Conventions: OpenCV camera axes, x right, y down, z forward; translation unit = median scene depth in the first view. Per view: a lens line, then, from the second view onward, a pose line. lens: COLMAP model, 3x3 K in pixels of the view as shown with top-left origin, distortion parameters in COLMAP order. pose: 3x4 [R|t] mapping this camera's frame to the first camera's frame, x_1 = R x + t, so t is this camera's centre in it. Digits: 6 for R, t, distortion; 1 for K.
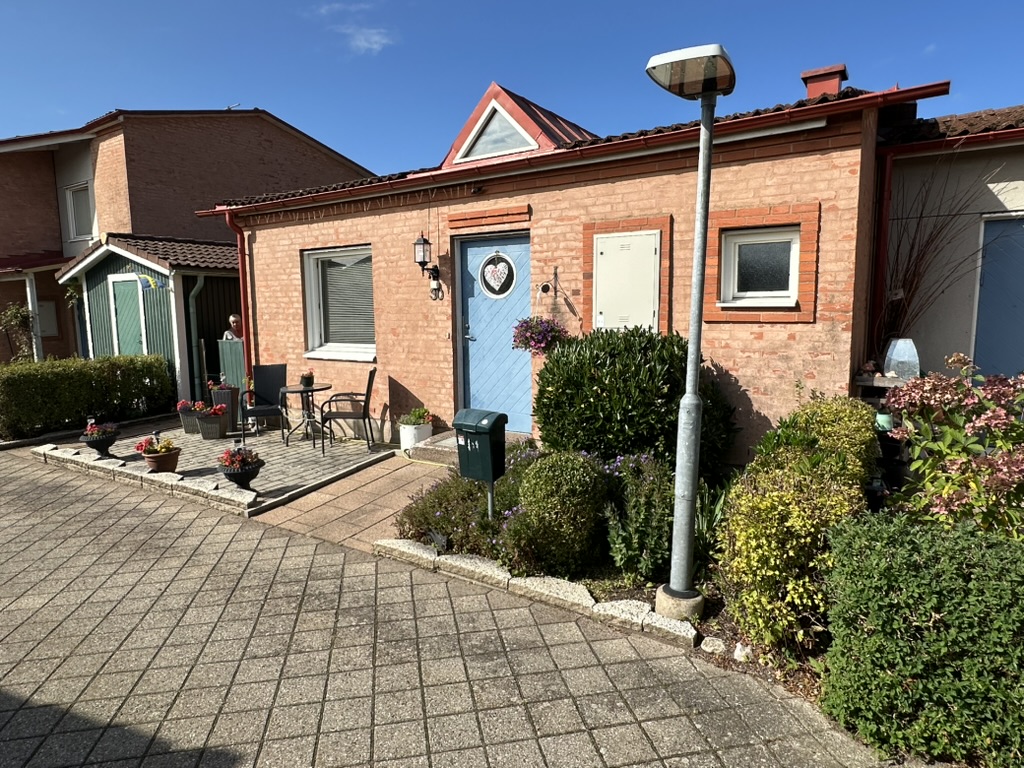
lens RADIAL K [[618.3, 0, 512.0], [0, 618.3, 384.0], [0, 0, 1]] dist [-0.004491, -0.000396]
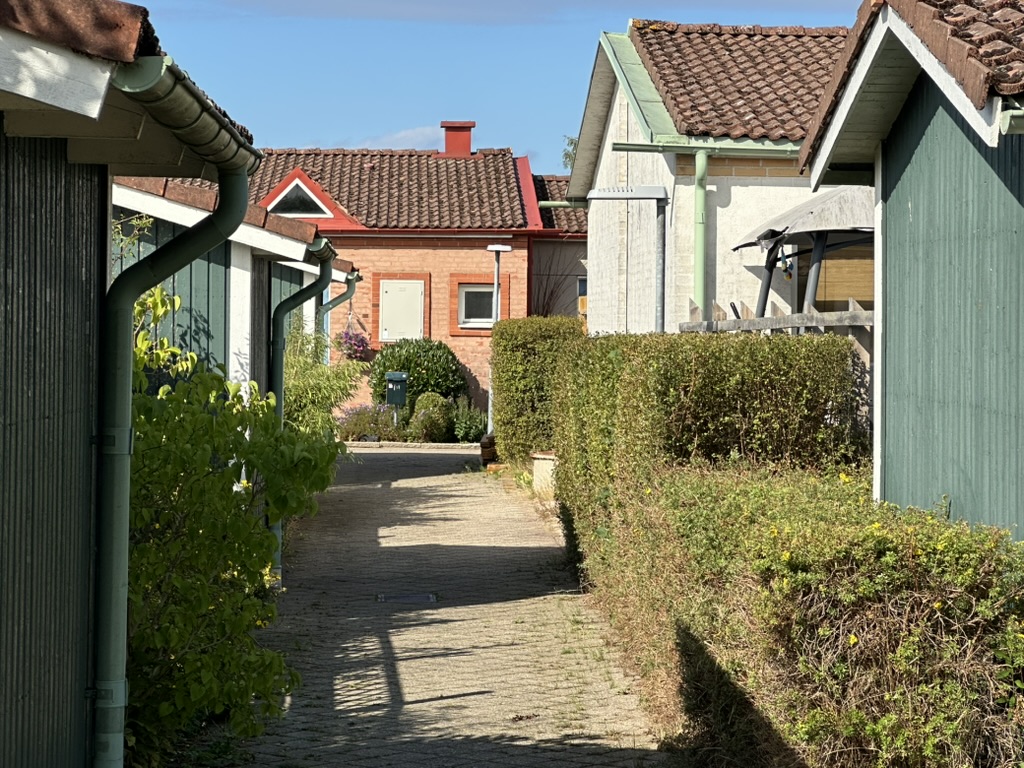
lens RADIAL K [[2957.8, 0, 512.0], [0, 2957.8, 384.0], [0, 0, 1]] dist [0.014797, 0.033608]
pose [[0.816927, 0.007496, 0.576692, -4.281580], [0.051145, 0.995034, -0.085385, 0.742065], [-0.574468, 0.099248, 0.812487, -5.750280]]
